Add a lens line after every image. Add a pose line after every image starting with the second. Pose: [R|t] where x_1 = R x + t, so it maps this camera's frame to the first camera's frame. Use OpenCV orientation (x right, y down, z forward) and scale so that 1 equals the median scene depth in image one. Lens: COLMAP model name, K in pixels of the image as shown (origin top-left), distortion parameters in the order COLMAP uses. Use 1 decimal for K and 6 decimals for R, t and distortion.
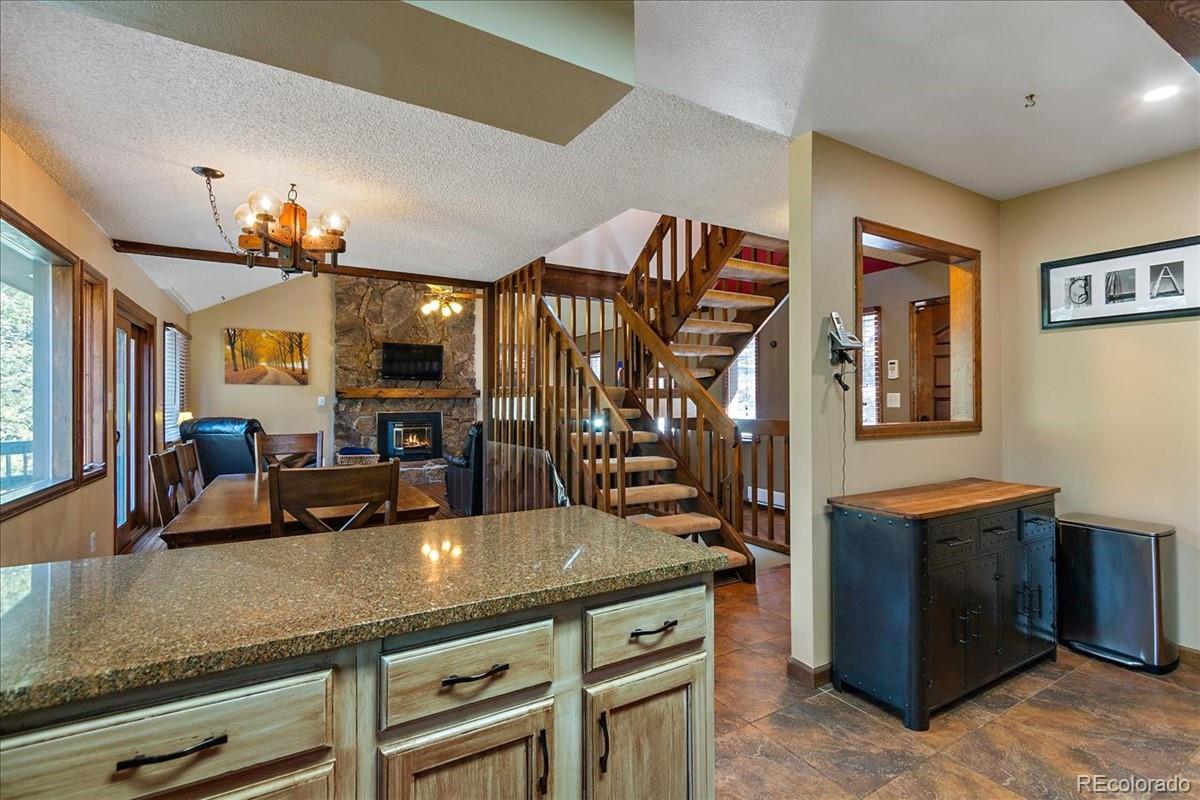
lens RADIAL K [[539.5, 0, 589.1], [0, 539.5, 400.0], [0, 0, 1]] dist [0.007230, -0.003221]
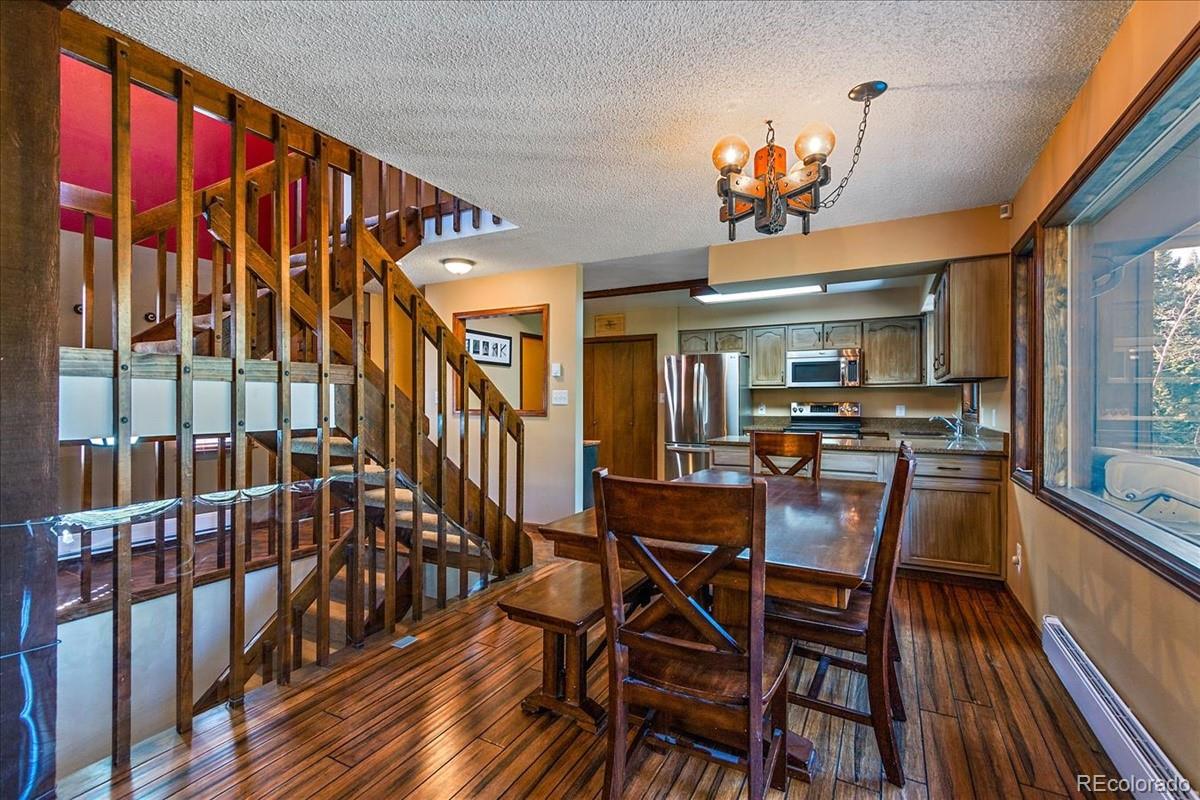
lens RADIAL K [[539.5, 0, 591.5], [0, 539.5, 398.8], [0, 0, 1]] dist [0.007230, -0.003221]
pose [[-0.522625, 0.008460, 0.852521, -1.199545], [-0.005426, 0.999898, -0.013248, 0.032387], [-0.852545, -0.011549, -0.522526, 1.802490]]
